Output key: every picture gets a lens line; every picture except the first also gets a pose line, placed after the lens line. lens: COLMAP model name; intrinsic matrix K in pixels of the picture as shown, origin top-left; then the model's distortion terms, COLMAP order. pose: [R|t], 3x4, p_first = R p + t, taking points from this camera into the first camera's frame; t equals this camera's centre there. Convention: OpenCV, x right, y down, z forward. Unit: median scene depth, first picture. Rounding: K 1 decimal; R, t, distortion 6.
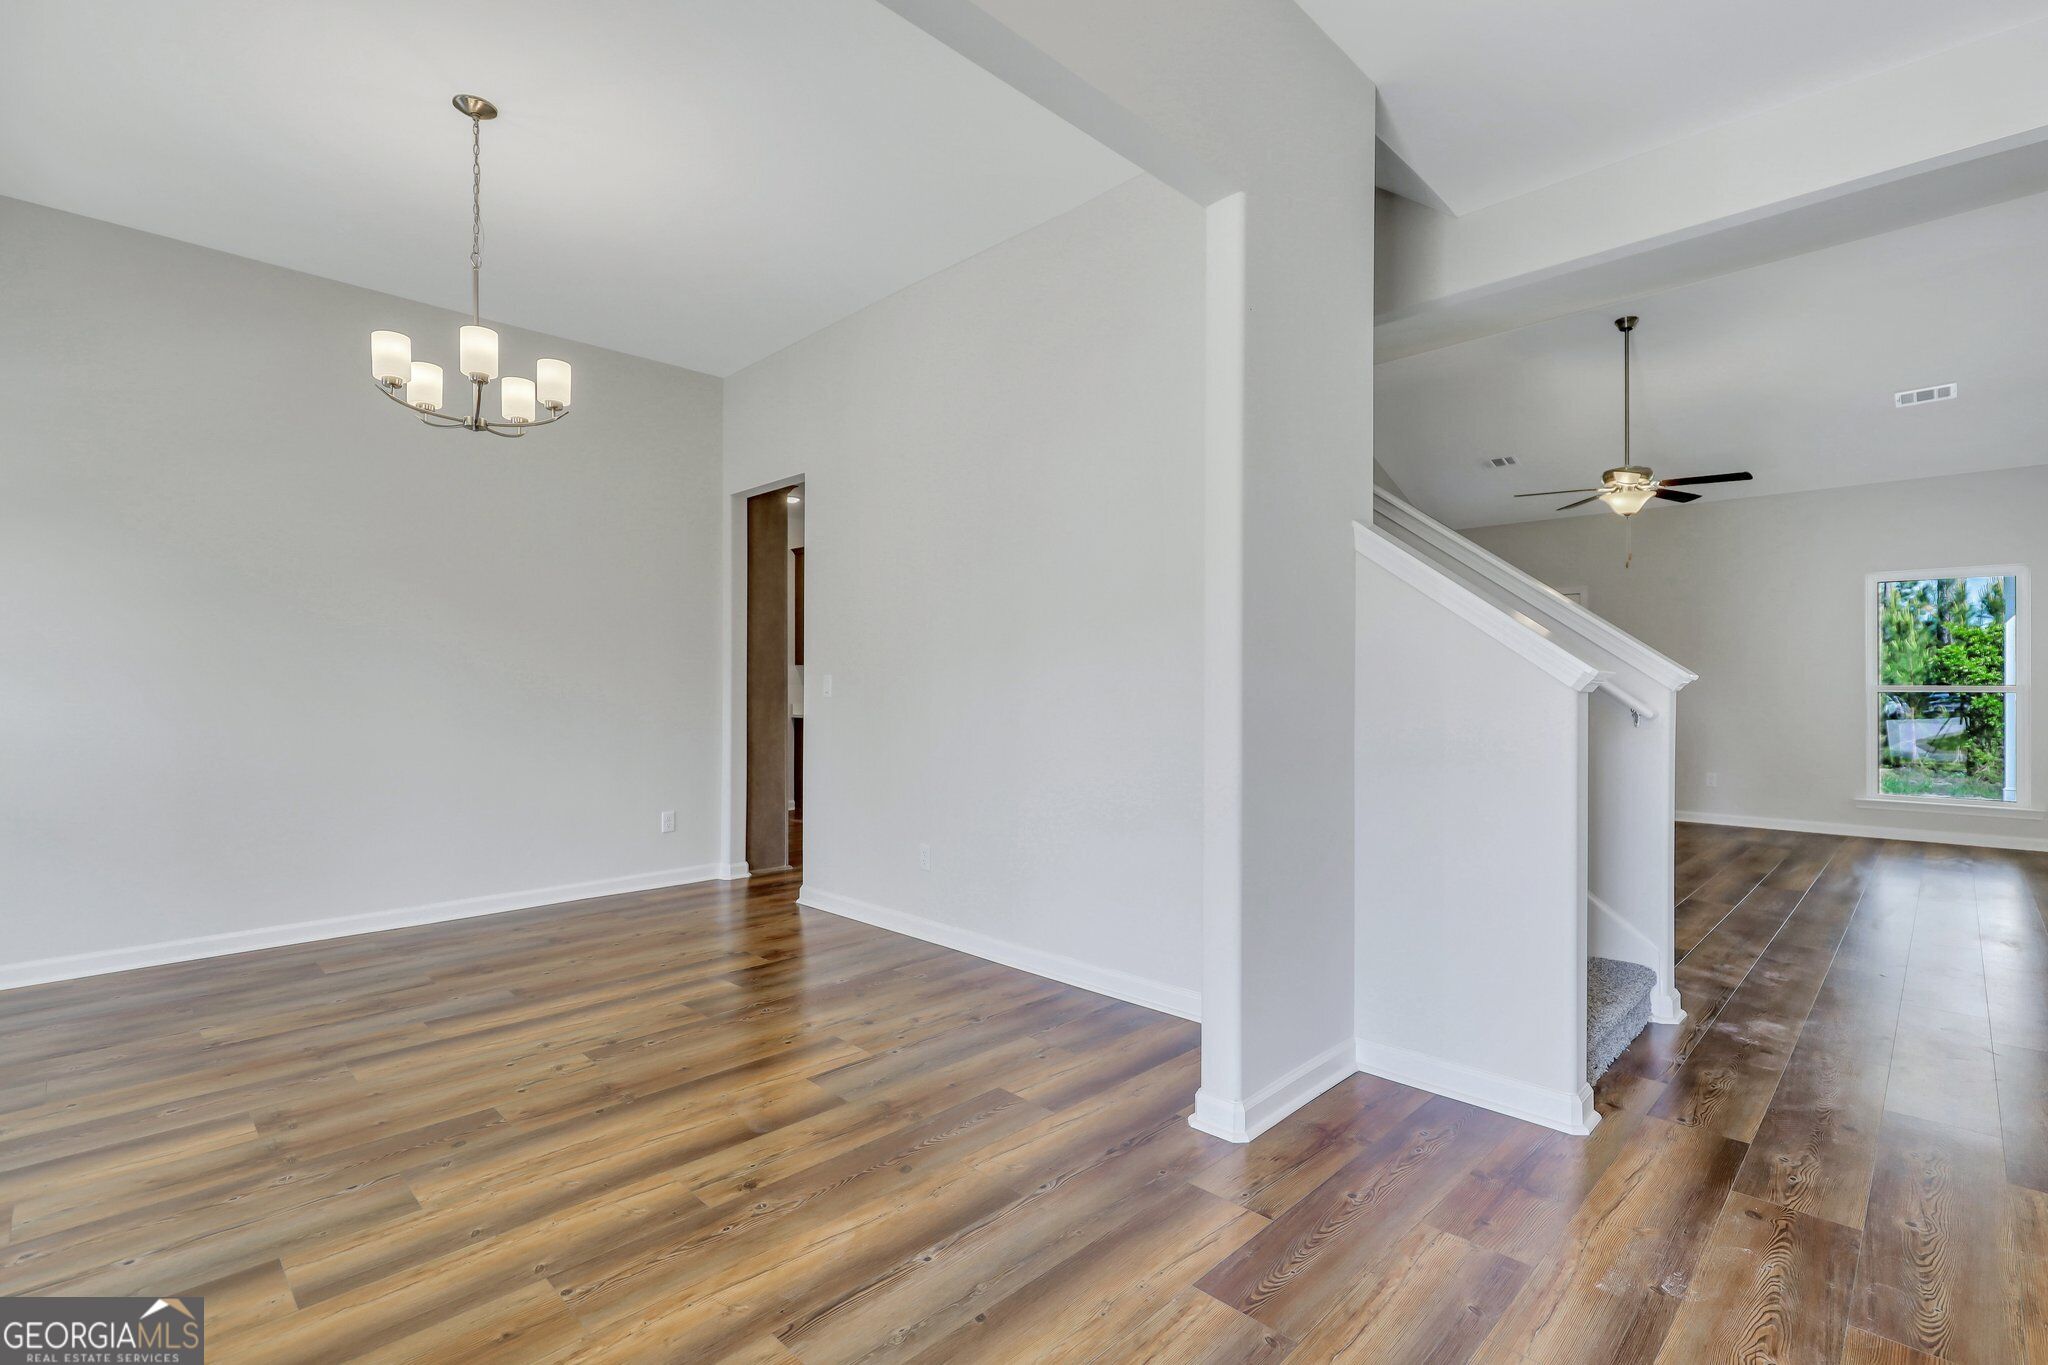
lens RADIAL K [[950.9, 0, 1025.2], [0, 950.9, 684.2], [0, 0, 1]] dist [0.001578, -0.000317]
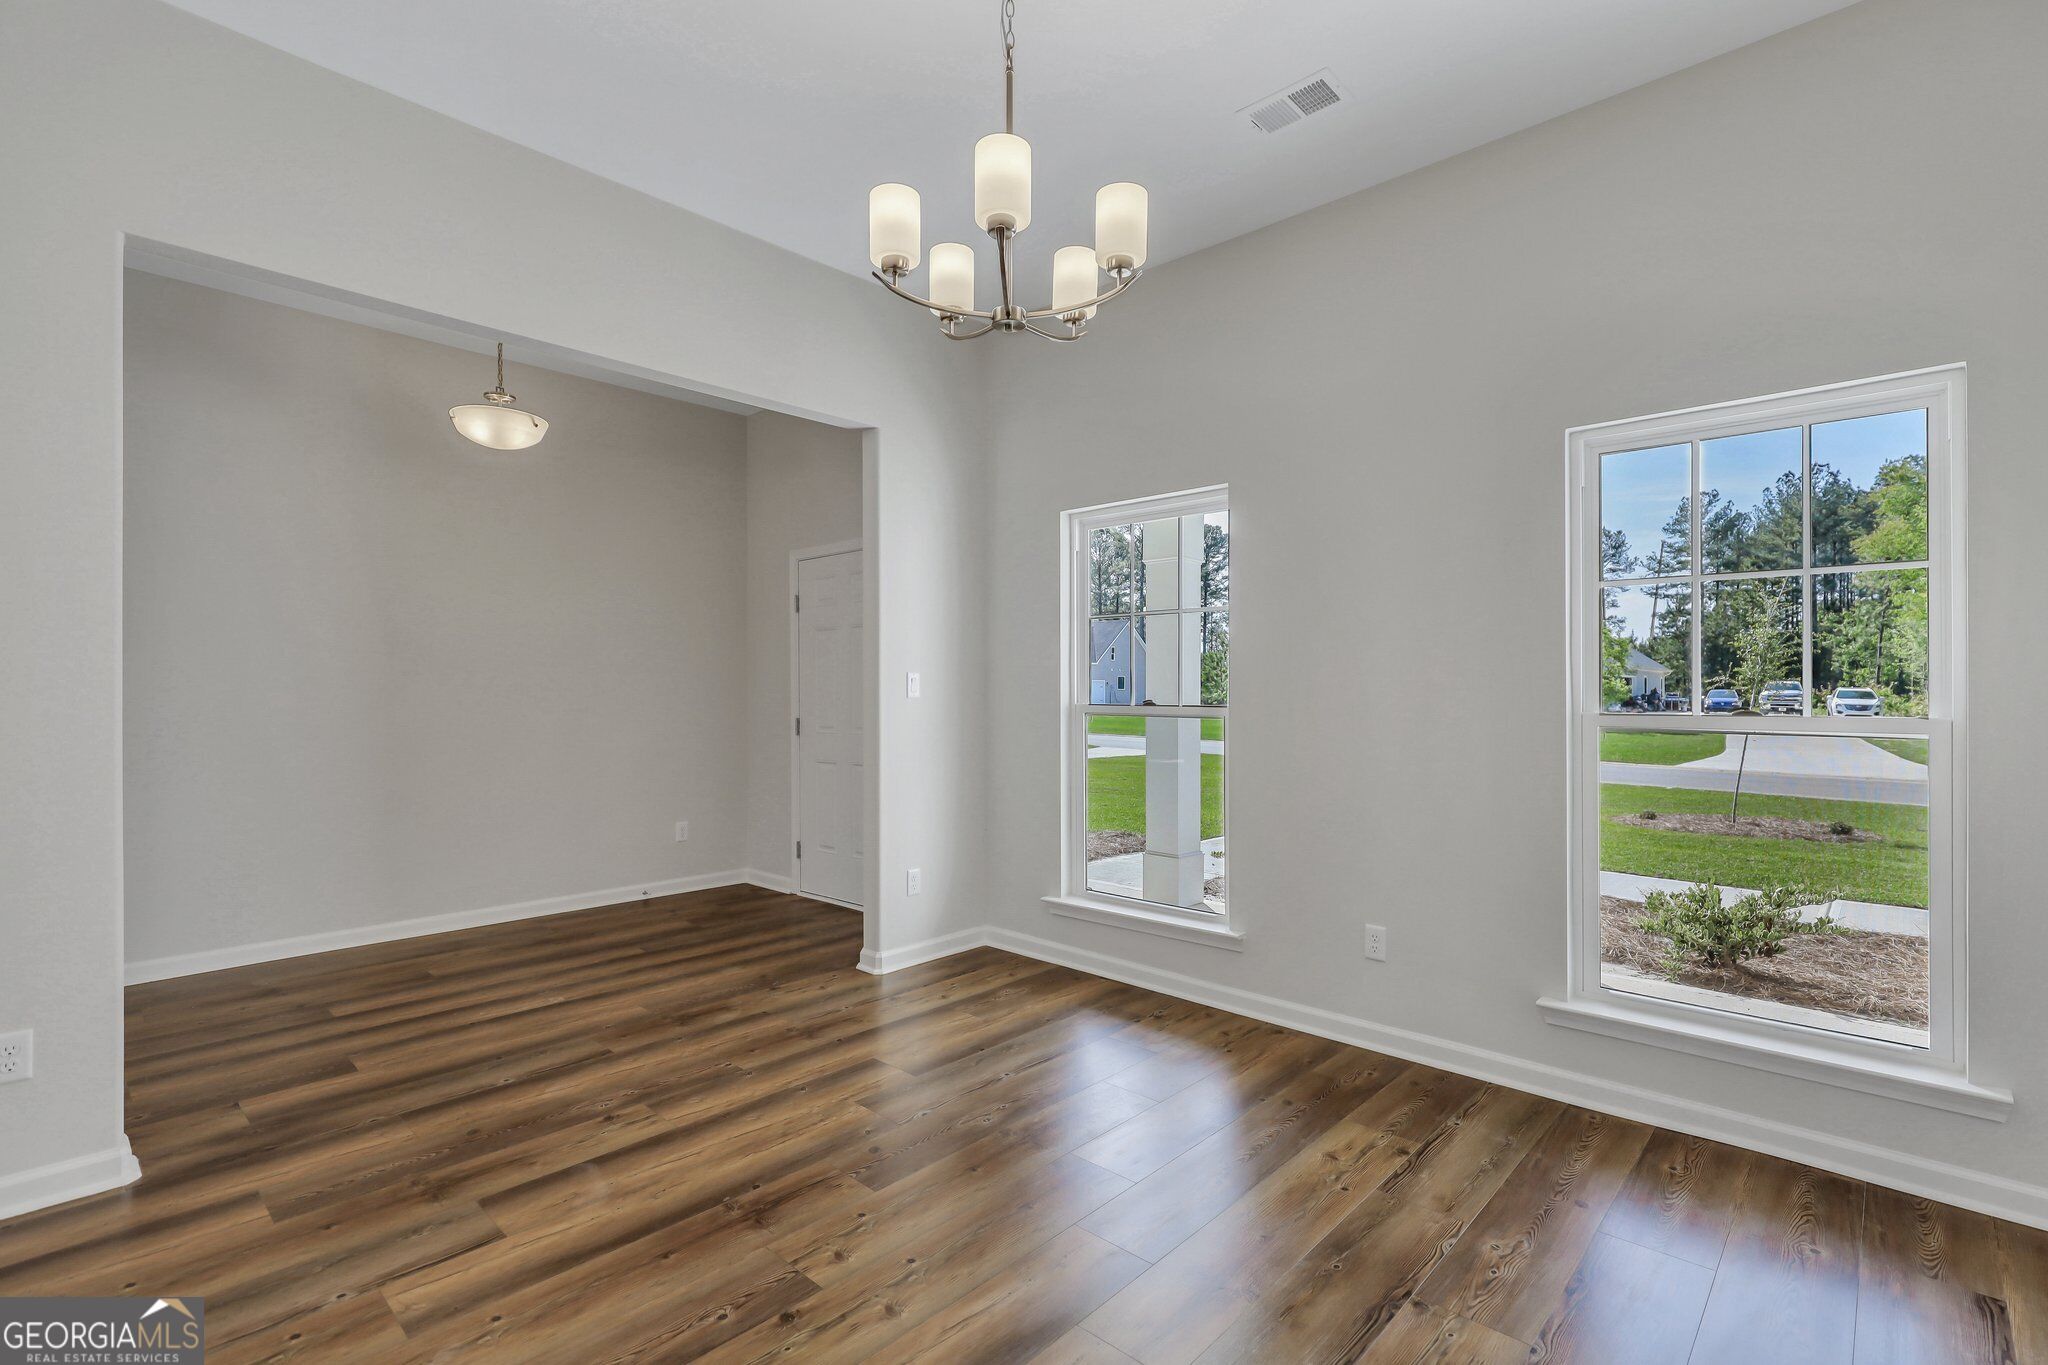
lens RADIAL K [[950.9, 0, 1014.4], [0, 950.9, 684.6], [0, 0, 1]] dist [0.001578, -0.000317]
pose [[-0.999777, 0.000293, -0.021124, -0.720978], [0.000453, 0.999971, -0.007571, -0.033487], [0.021121, -0.007579, -0.999748, 2.053795]]
